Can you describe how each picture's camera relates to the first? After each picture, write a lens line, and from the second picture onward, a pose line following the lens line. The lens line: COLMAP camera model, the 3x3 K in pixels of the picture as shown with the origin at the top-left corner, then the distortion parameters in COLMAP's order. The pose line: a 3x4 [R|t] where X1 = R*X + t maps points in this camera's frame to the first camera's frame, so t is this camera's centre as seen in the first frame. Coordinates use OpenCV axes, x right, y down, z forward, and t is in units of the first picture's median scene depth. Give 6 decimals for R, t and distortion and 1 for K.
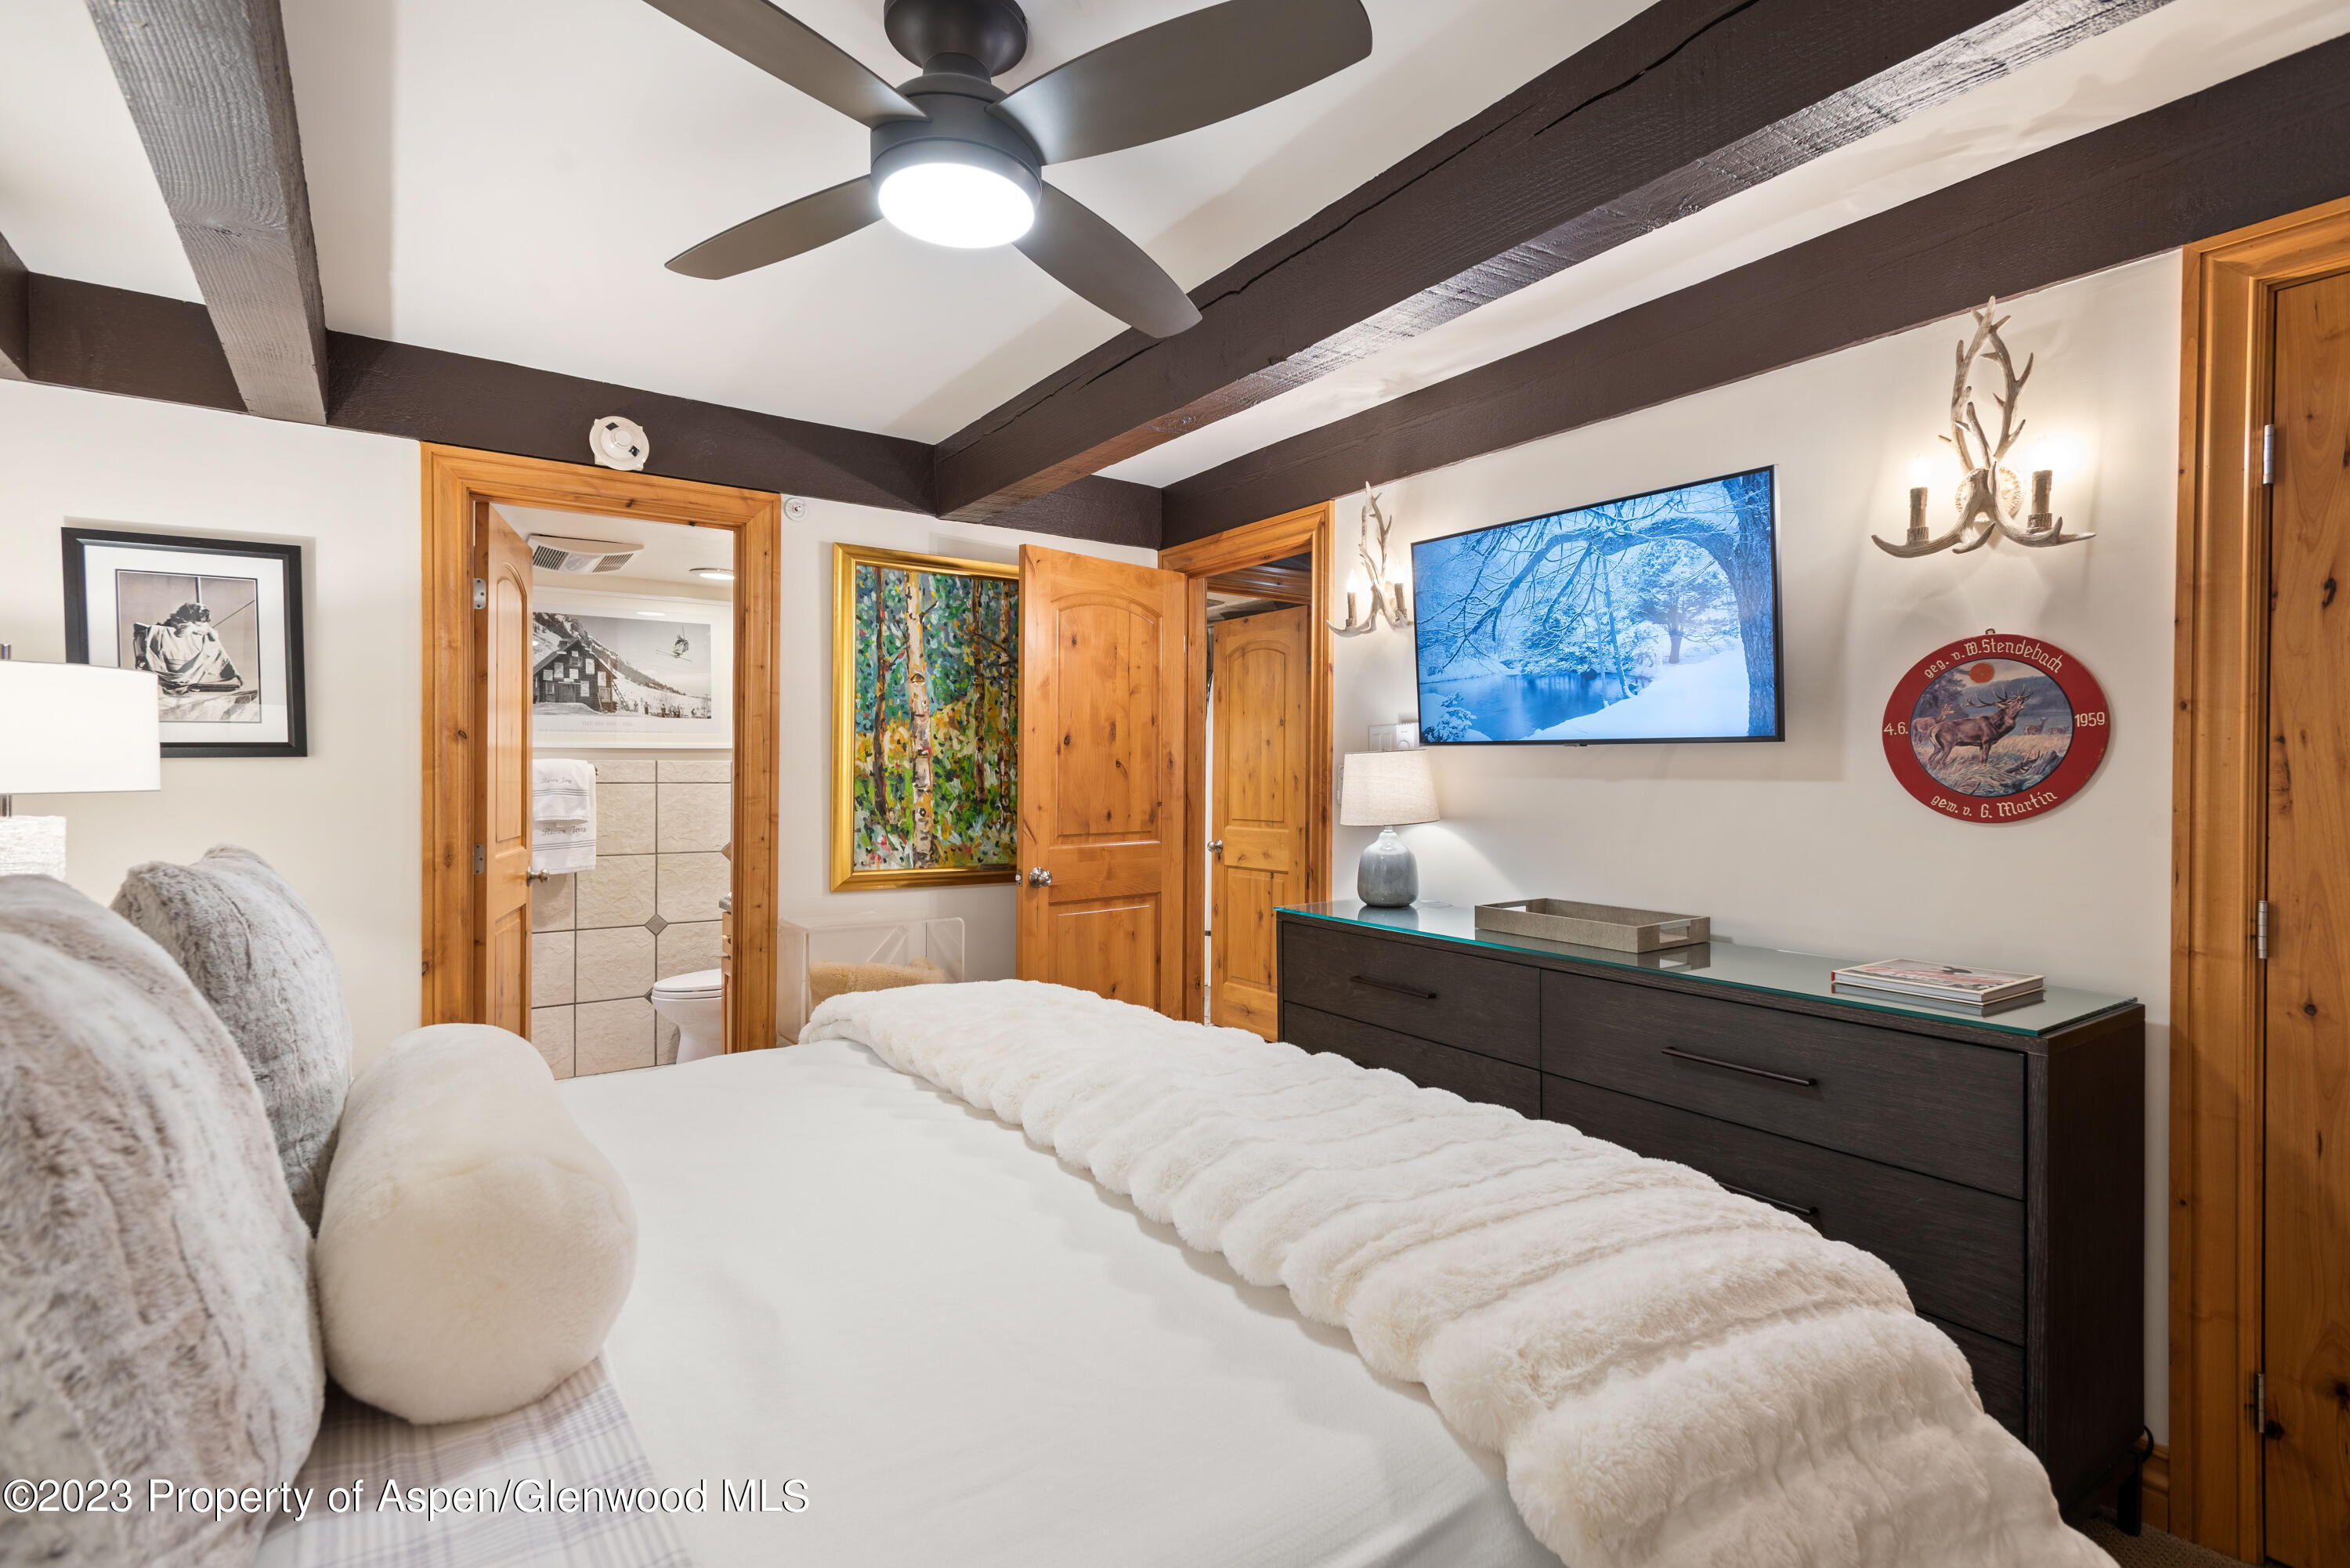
lens RADIAL K [[1113.1, 0, 1177.4], [0, 1113.1, 787.9], [0, 0, 1]] dist [0.026270, -0.007726]
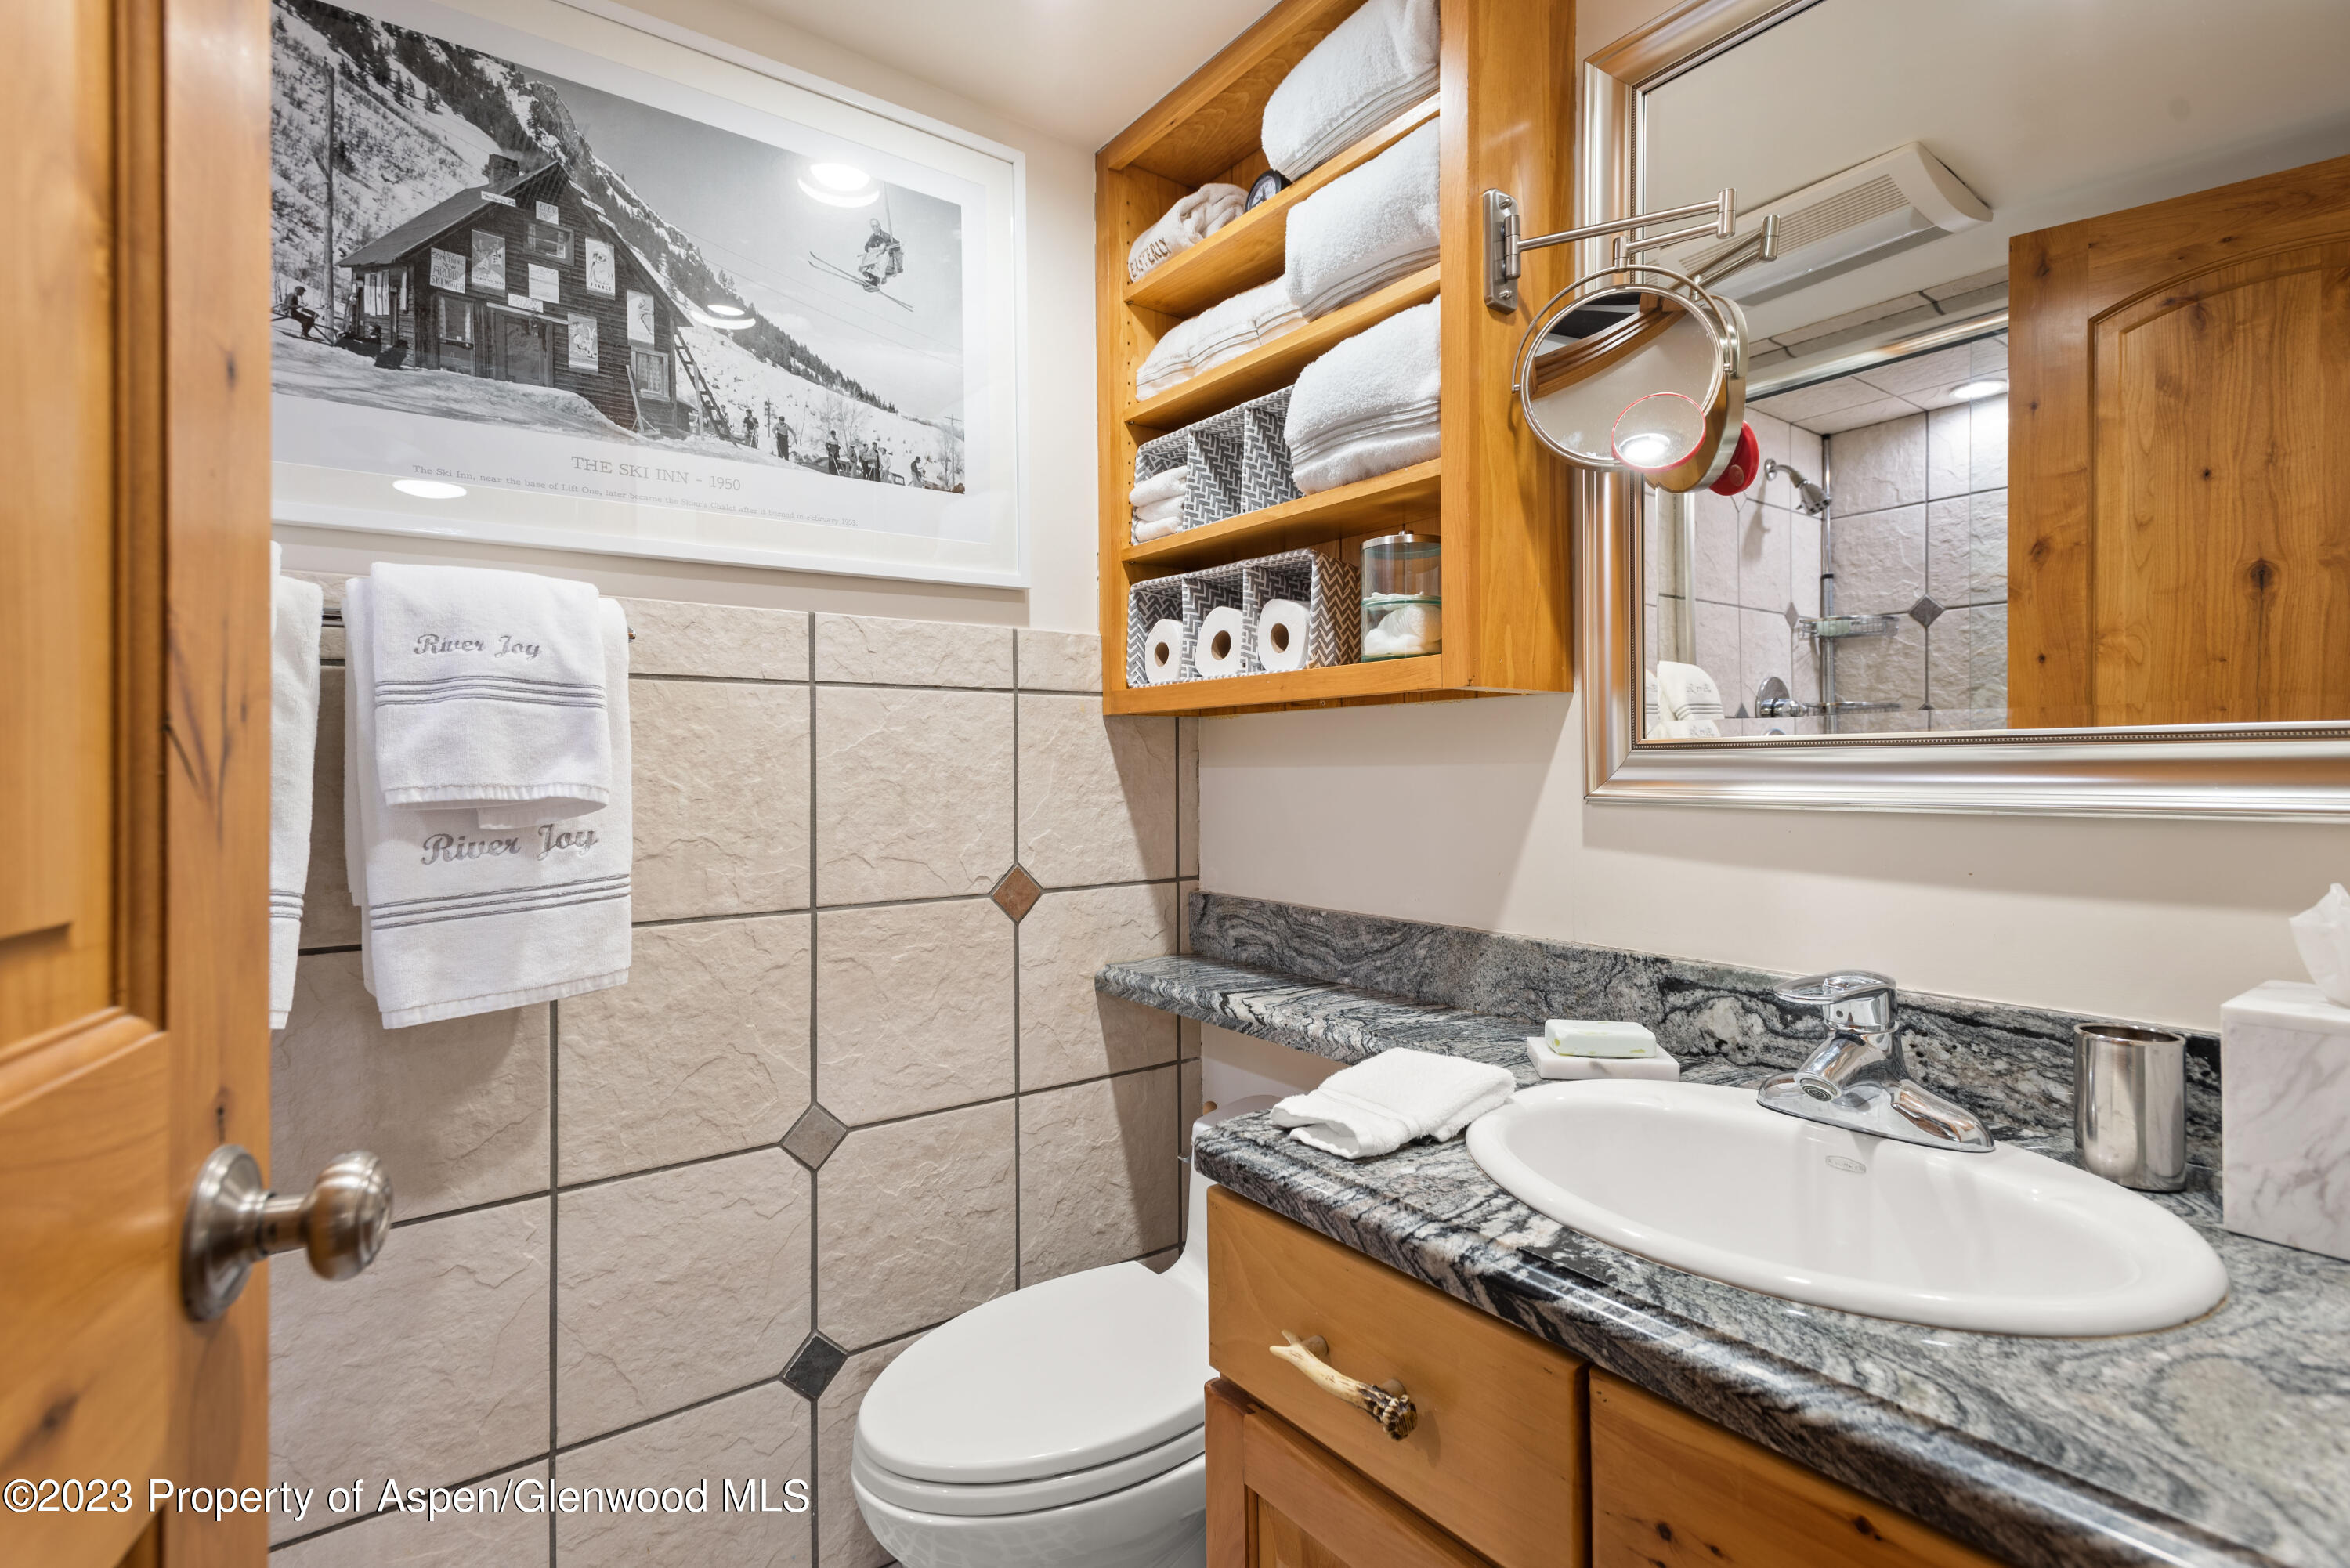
lens RADIAL K [[1113.1, 0, 1174.3], [0, 1113.1, 773.7], [0, 0, 1]] dist [0.026270, -0.007726]
pose [[0.999756, -0.007022, 0.020942, -0.386028], [0.007104, 0.999967, -0.003827, 0.023673], [-0.020915, 0.003975, 0.999773, 0.713326]]
